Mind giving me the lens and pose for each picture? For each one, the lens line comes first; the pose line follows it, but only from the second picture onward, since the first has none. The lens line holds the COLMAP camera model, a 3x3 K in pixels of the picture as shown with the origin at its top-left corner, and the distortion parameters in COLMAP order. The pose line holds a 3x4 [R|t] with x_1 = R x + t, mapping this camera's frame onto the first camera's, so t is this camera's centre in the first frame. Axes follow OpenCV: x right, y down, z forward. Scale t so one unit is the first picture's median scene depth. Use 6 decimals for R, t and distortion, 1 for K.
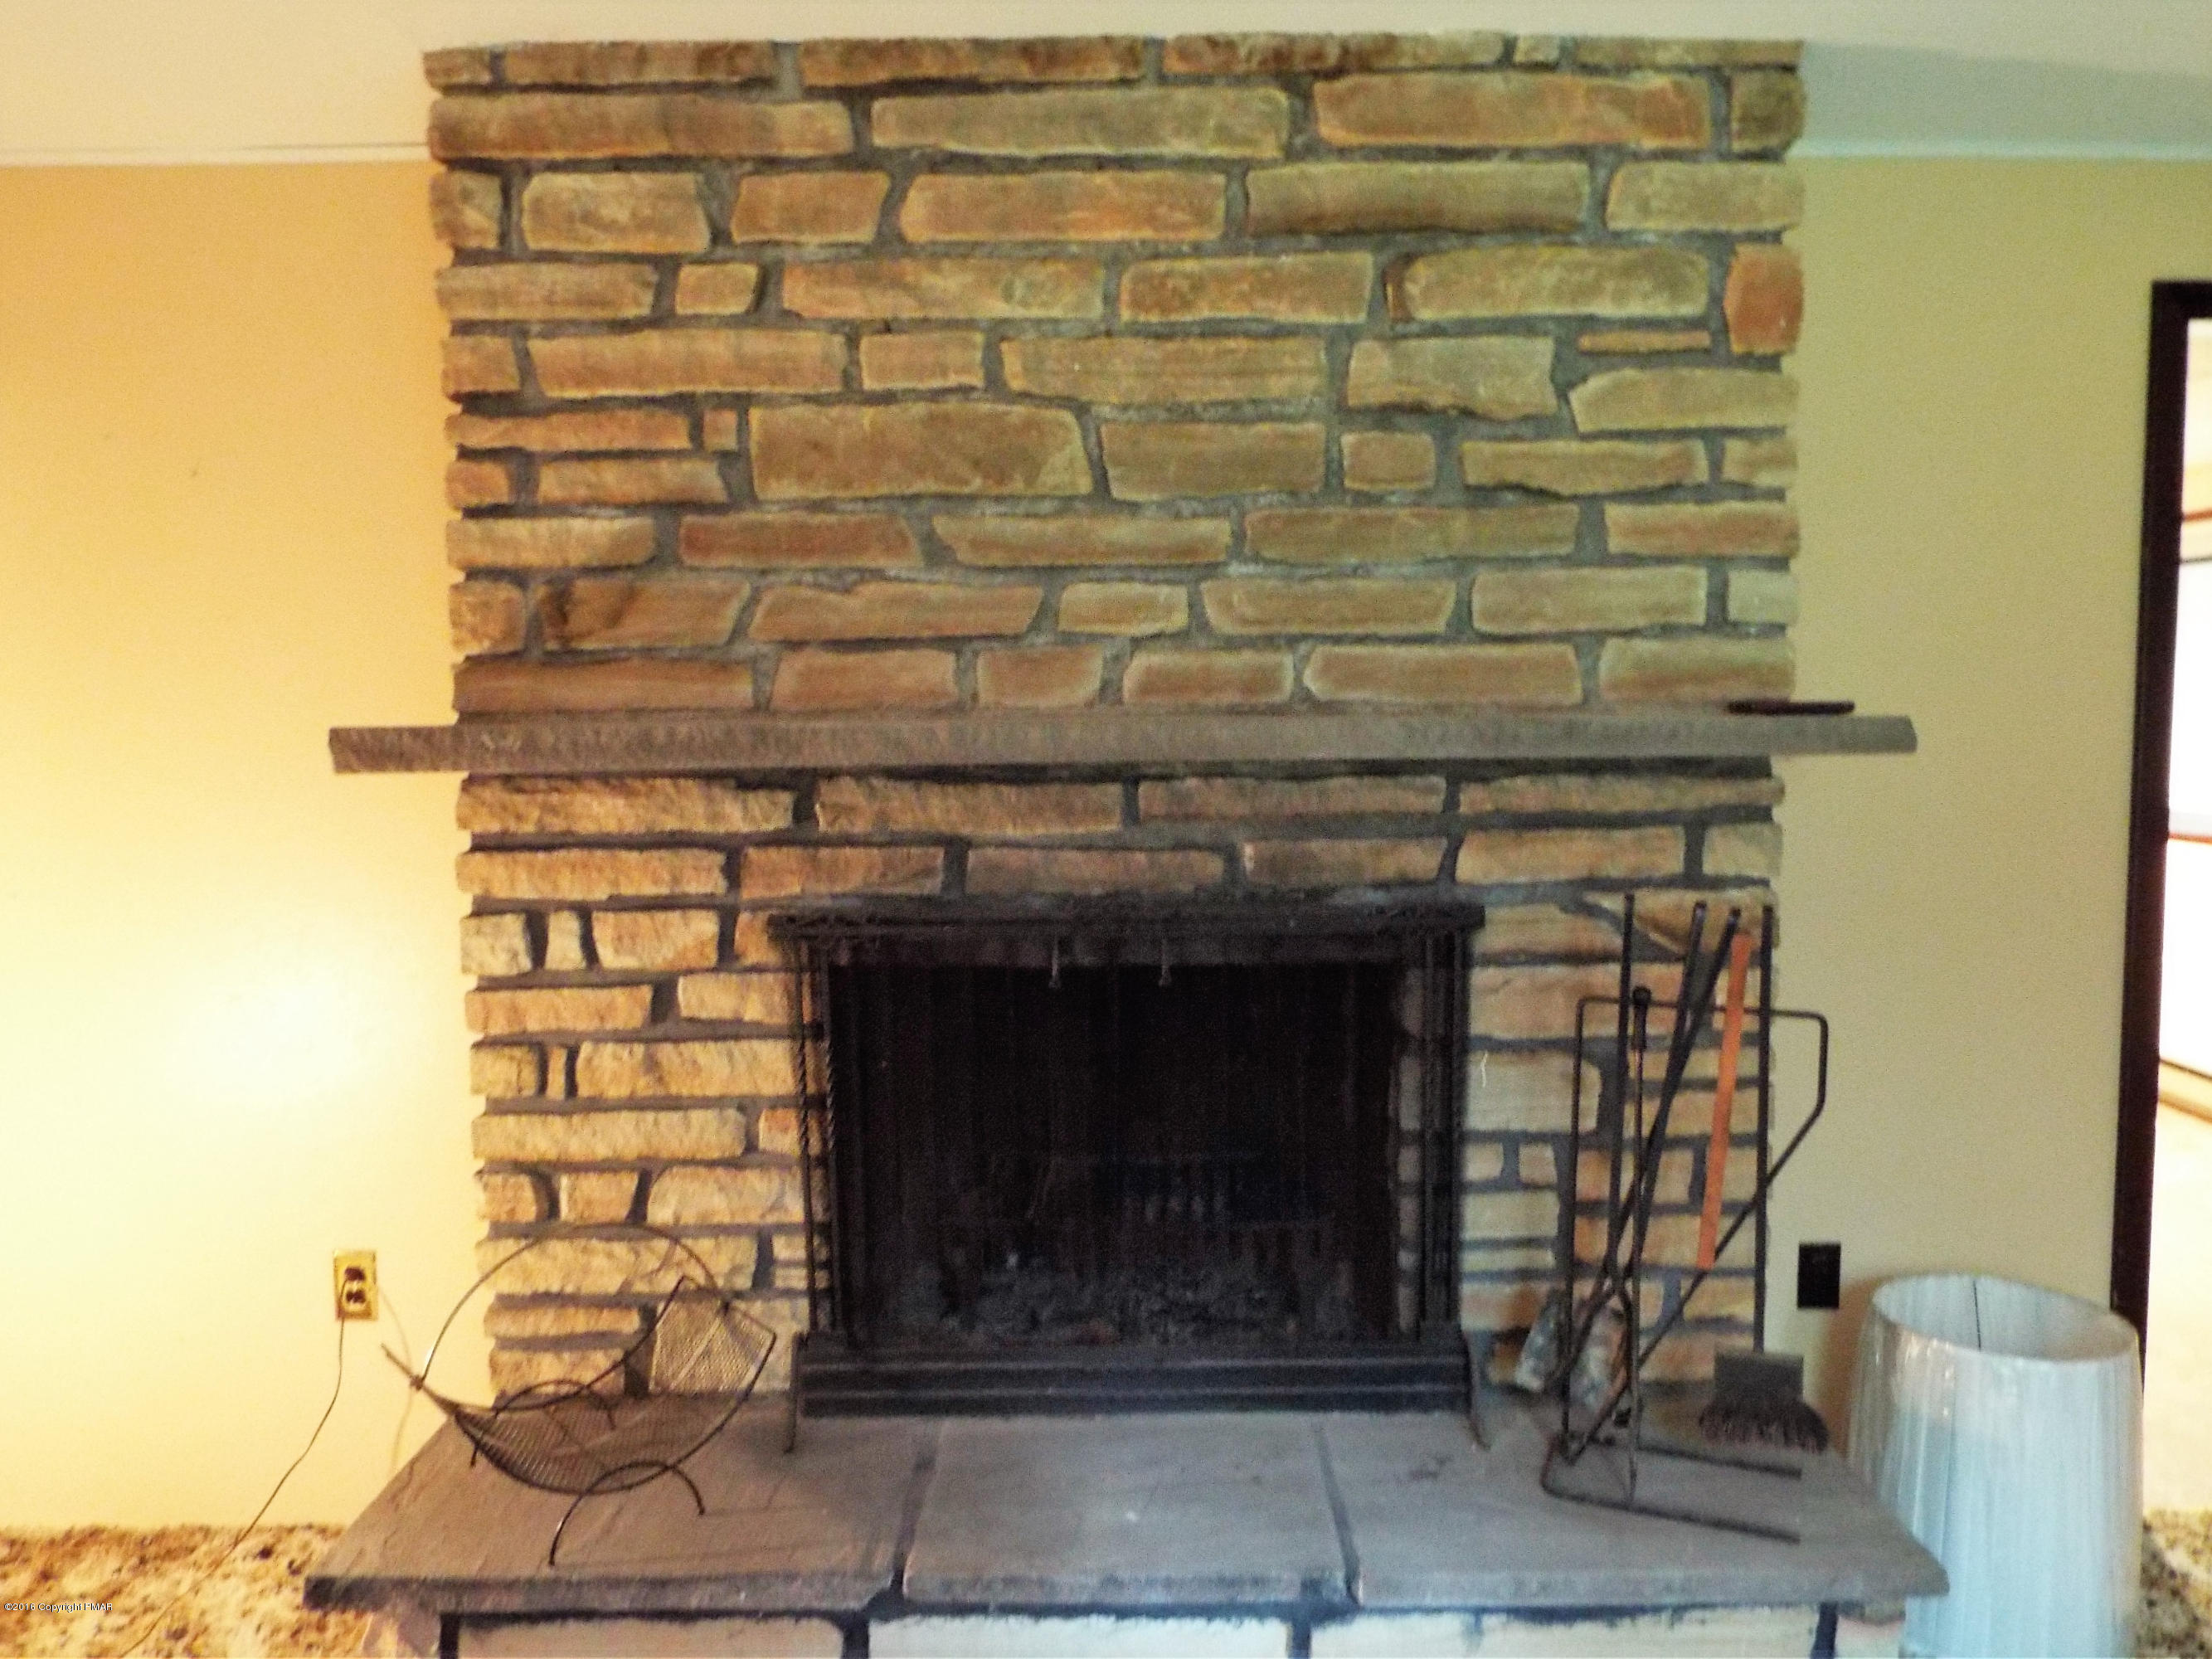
lens RADIAL K [[1618.7, 0, 1080.8], [0, 1618.7, 830.4], [0, 0, 1]] dist [-0.005000, -0.000448]
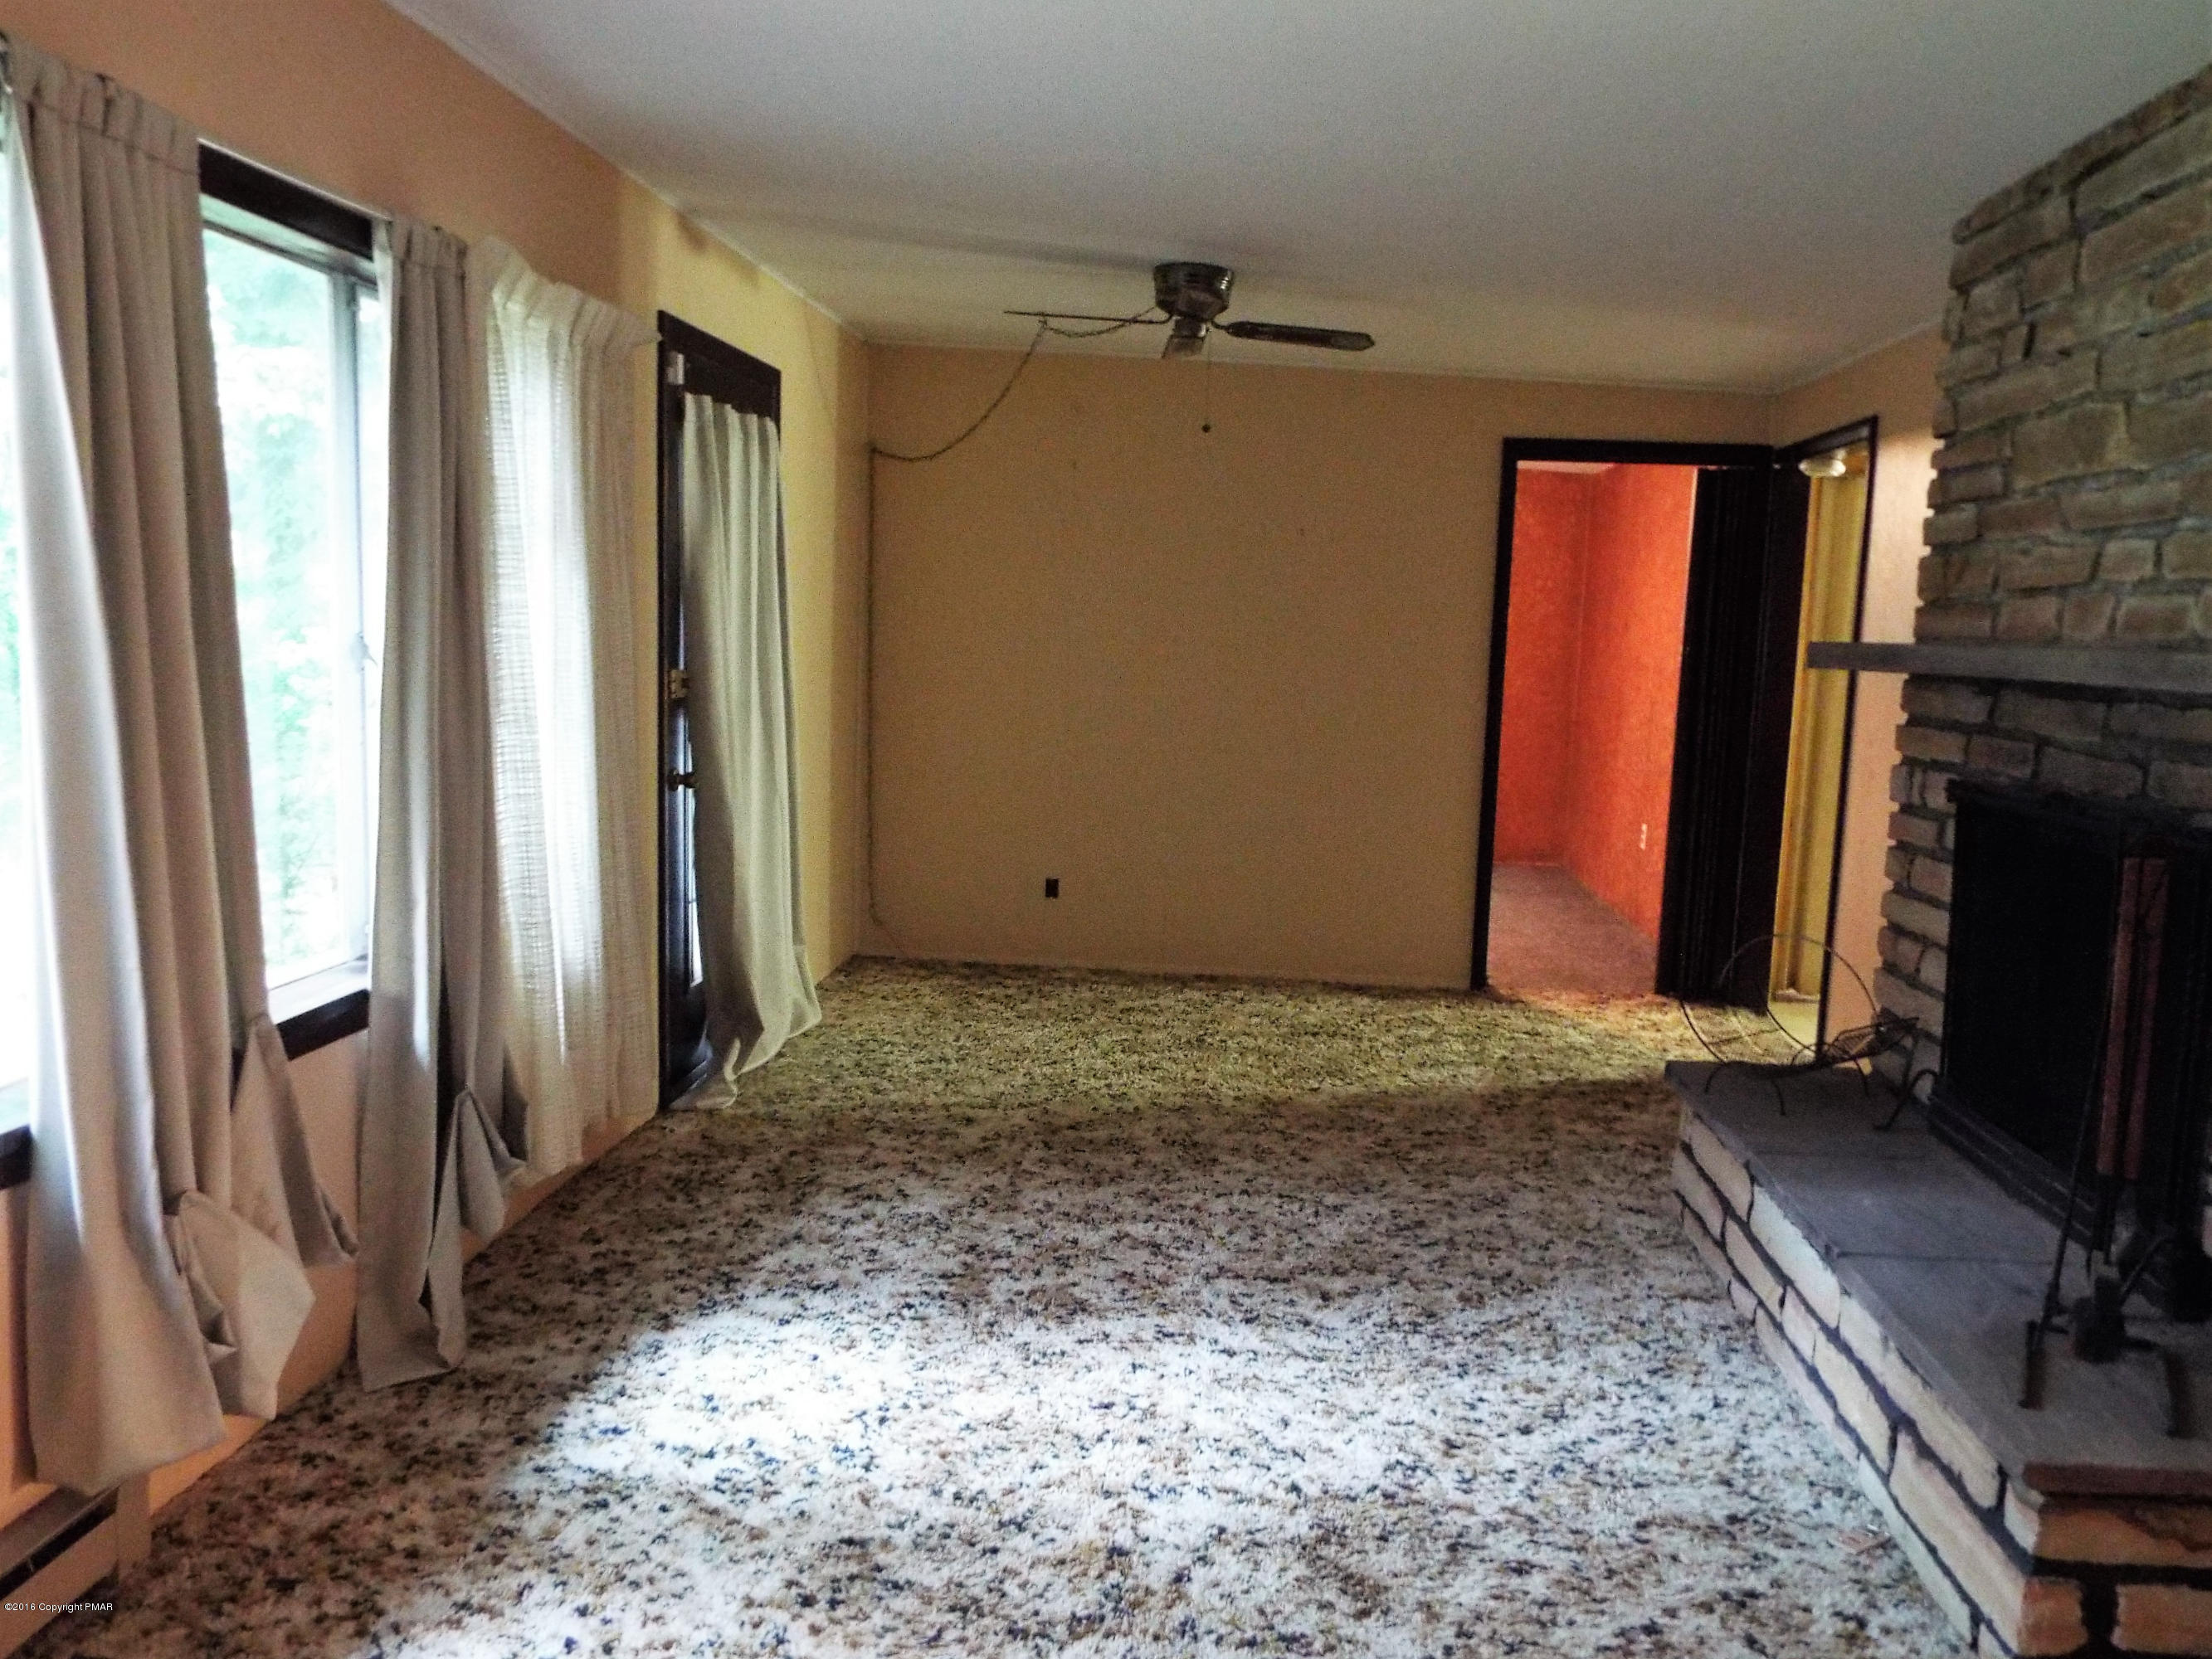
lens RADIAL K [[1639.8, 0, 1106.0], [0, 1639.8, 829.5], [0, 0, 1]] dist [-0.001344, -0.007019]
pose [[-0.085447, 0.132307, -0.987519, 1.321171], [-0.109396, 0.983906, 0.141288, -0.027070], [0.990319, 0.120104, -0.069598, 0.349688]]
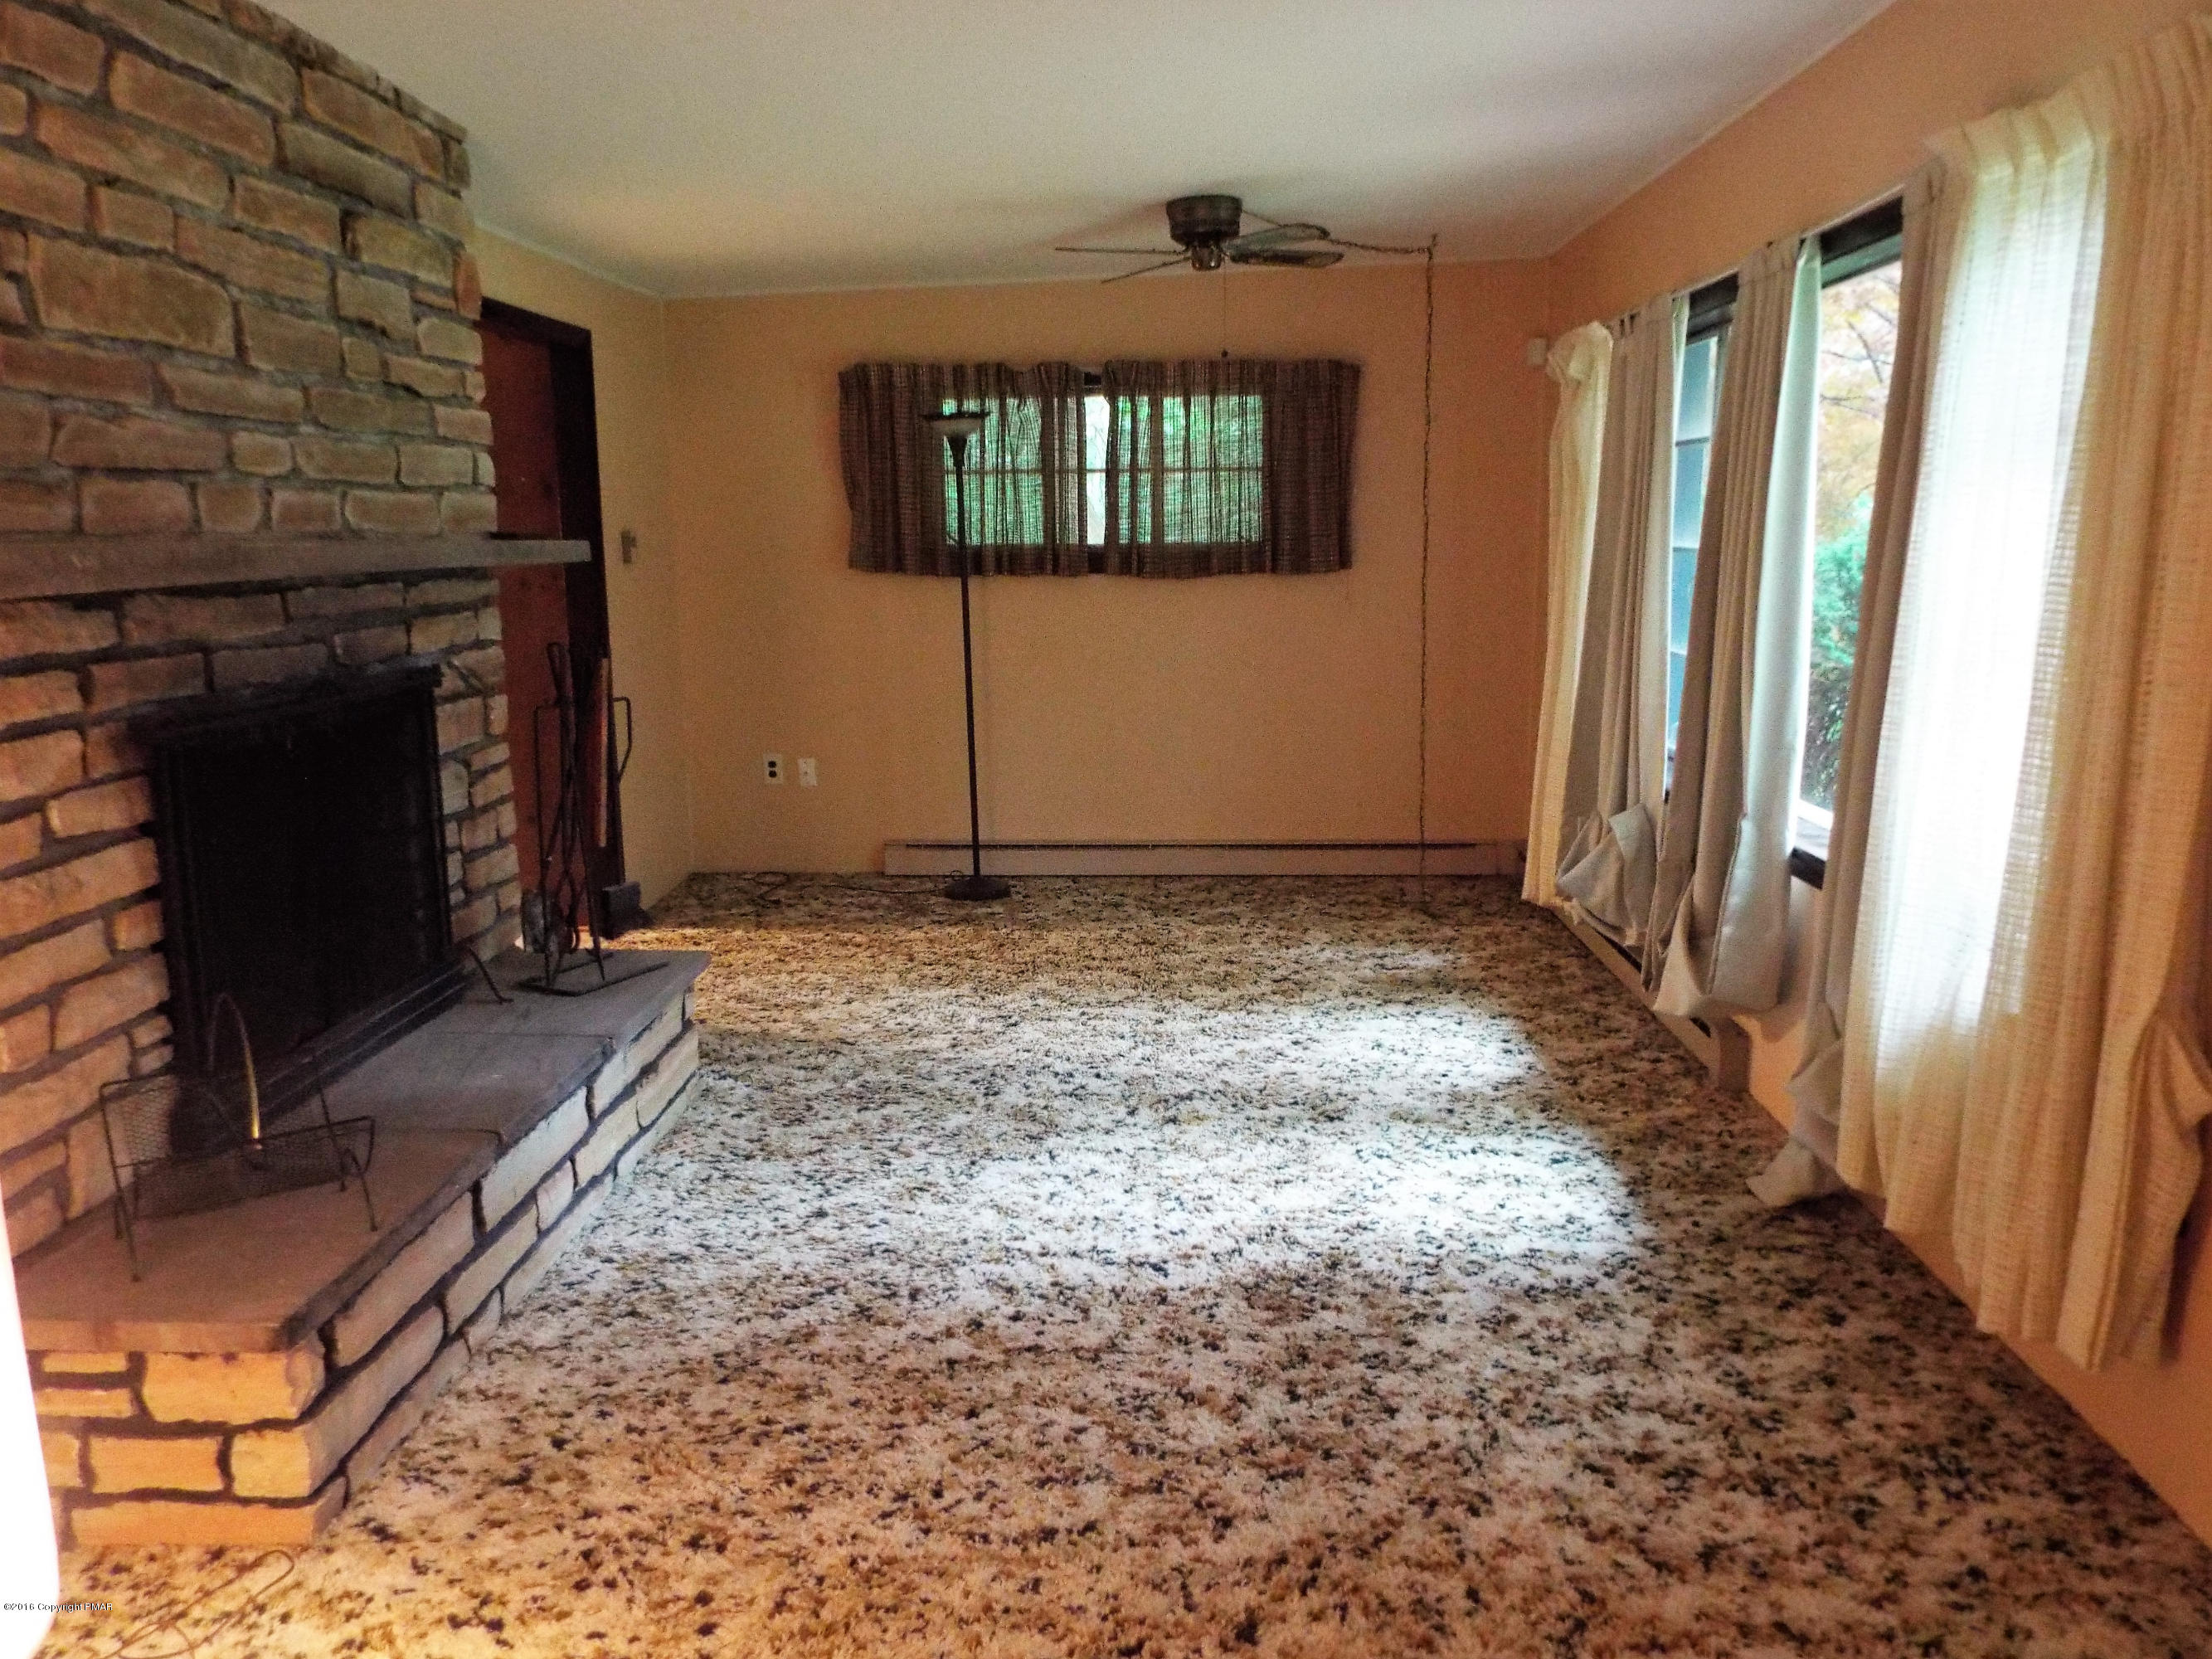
lens RADIAL K [[1640.1, 0, 1106.0], [0, 1640.1, 829.5], [0, 0, 1]] dist [-0.001344, -0.007019]
pose [[0.033595, -0.170701, 0.984750, -1.258529], [0.083715, 0.982324, 0.167425, -0.007480], [-0.995923, 0.076813, 0.047291, 0.304154]]
